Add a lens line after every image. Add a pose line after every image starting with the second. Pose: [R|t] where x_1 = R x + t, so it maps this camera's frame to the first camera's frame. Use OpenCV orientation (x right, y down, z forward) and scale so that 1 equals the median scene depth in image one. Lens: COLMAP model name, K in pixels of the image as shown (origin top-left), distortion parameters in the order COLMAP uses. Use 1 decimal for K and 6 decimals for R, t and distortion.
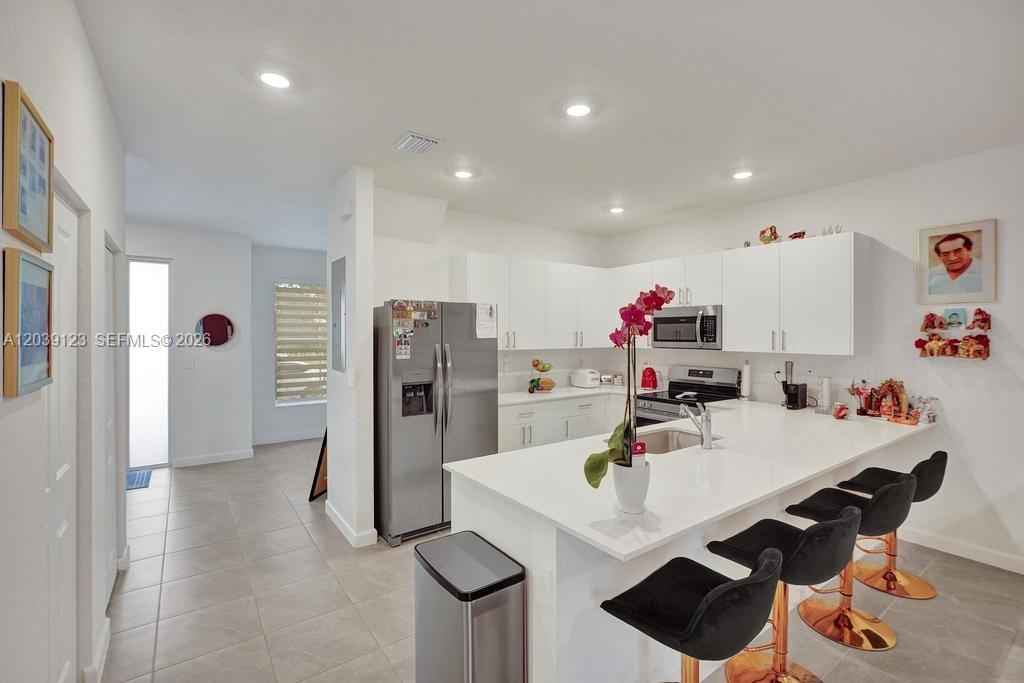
lens RADIAL K [[460.0, 0, 513.9], [0, 460.0, 334.5], [0, 0, 1]] dist [-0.001687, 0.002330]
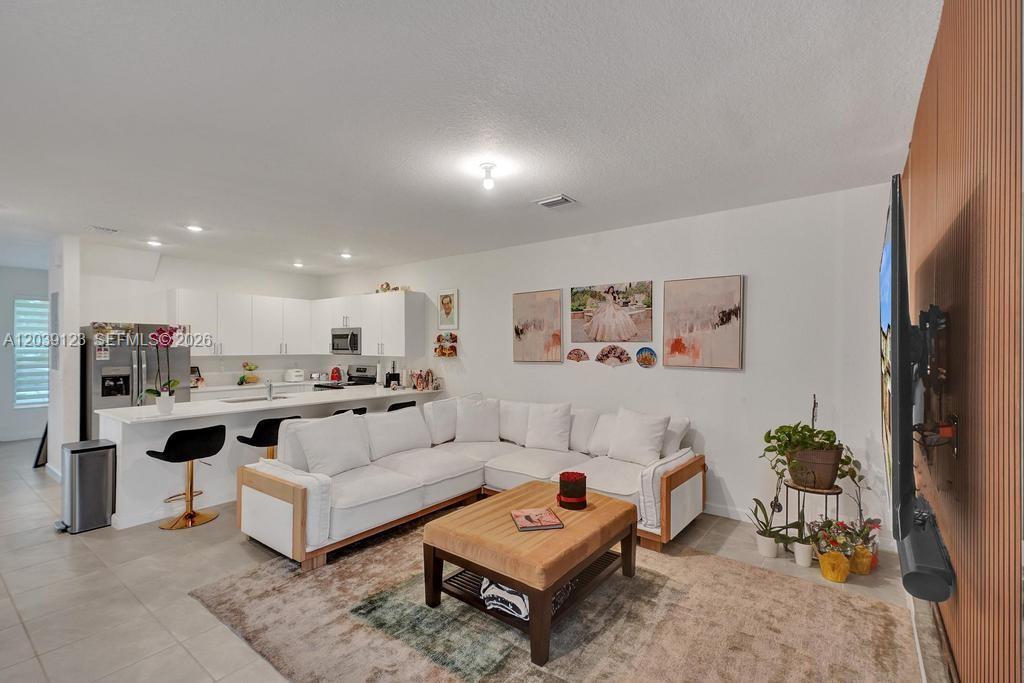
lens RADIAL K [[460.0, 0, 539.2], [0, 460.0, 343.8], [0, 0, 1]] dist [-0.001687, 0.002330]
pose [[0.950284, 0.004015, 0.311360, 0.660409], [-0.001135, 0.999955, -0.009428, 0.010531], [-0.311384, 0.008606, 0.950245, -0.926227]]
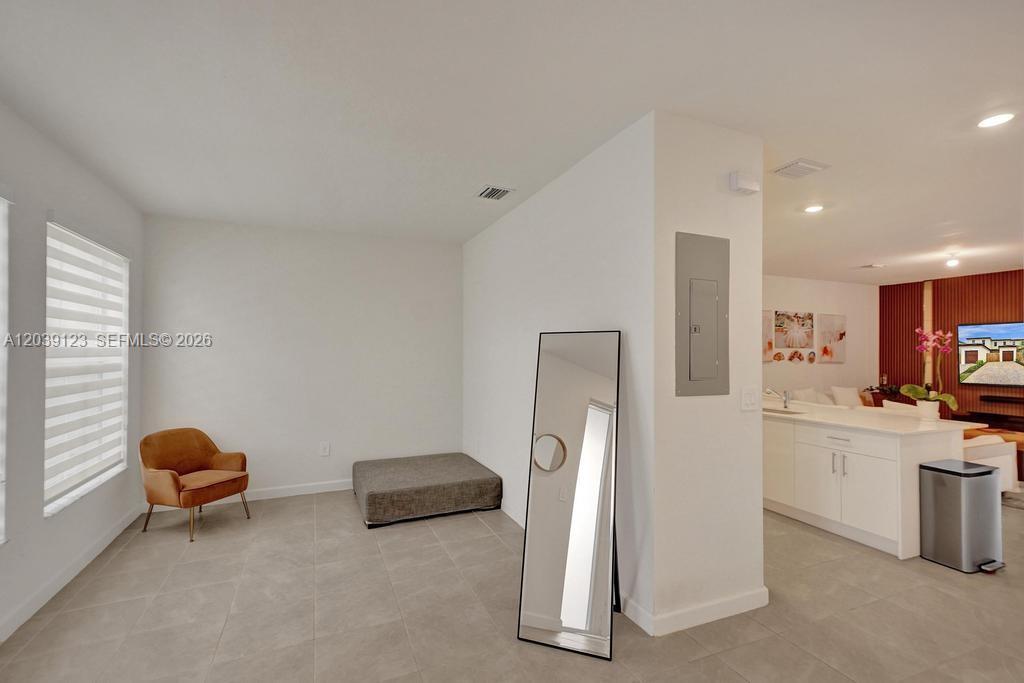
lens RADIAL K [[460.0, 0, 506.4], [0, 460.0, 347.5], [0, 0, 1]] dist [-0.001687, 0.002330]
pose [[0.255937, 0.012932, 0.966607, -1.235777], [-0.001835, 0.999915, -0.012892, 0.020254], [-0.966692, 0.001526, 0.255939, 1.152521]]
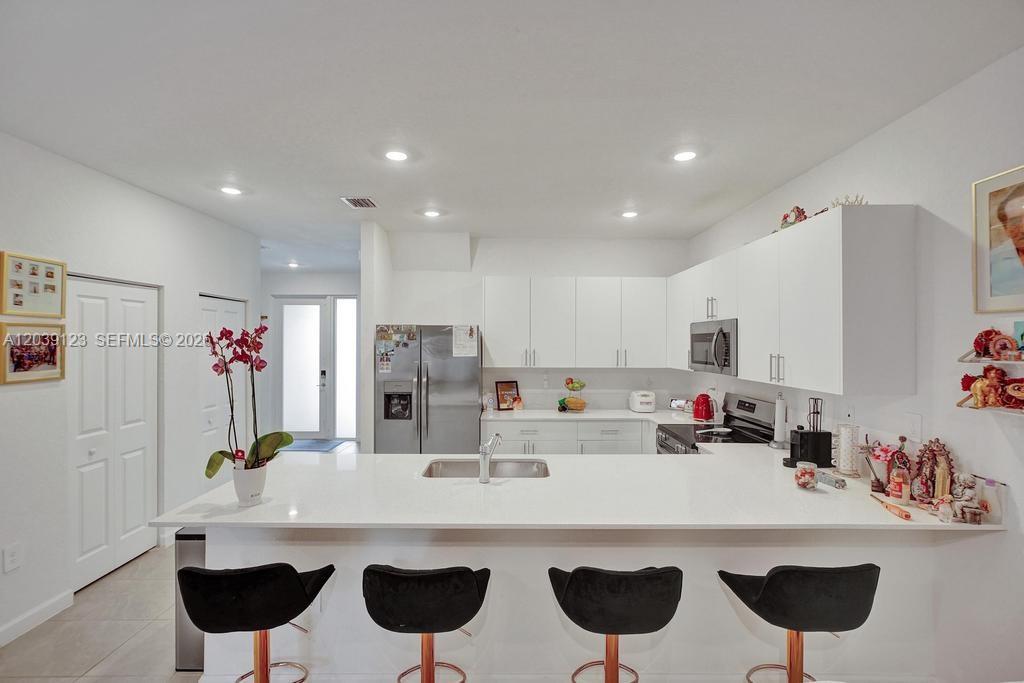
lens RADIAL K [[460.0, 0, 513.0], [0, 460.0, 343.1], [0, 0, 1]] dist [-0.001687, 0.002330]
pose [[0.808805, 0.002676, -0.588071, 0.725136], [-0.004042, 0.999991, -0.001009, -0.025322], [0.588063, 0.003194, 0.808809, 0.193897]]
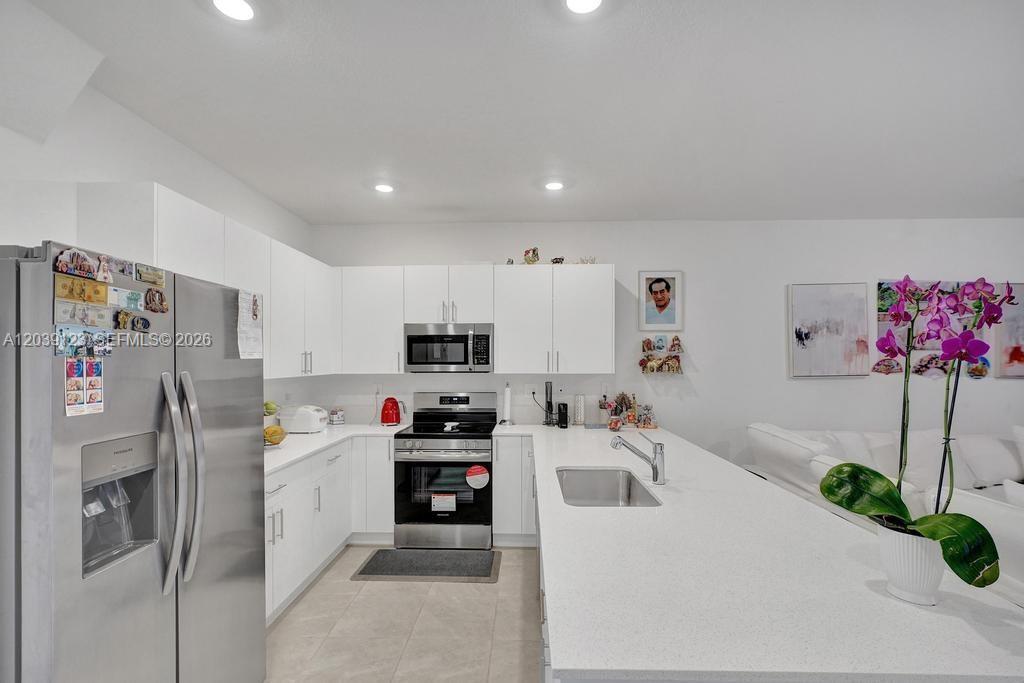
lens RADIAL K [[460.0, 0, 514.4], [0, 460.0, 358.3], [0, 0, 1]] dist [-0.001687, 0.002330]
pose [[0.608262, 0.000522, 0.793736, -0.306024], [0.005881, 0.999969, -0.005164, 0.012119], [-0.793714, 0.007809, 0.608241, 0.492550]]
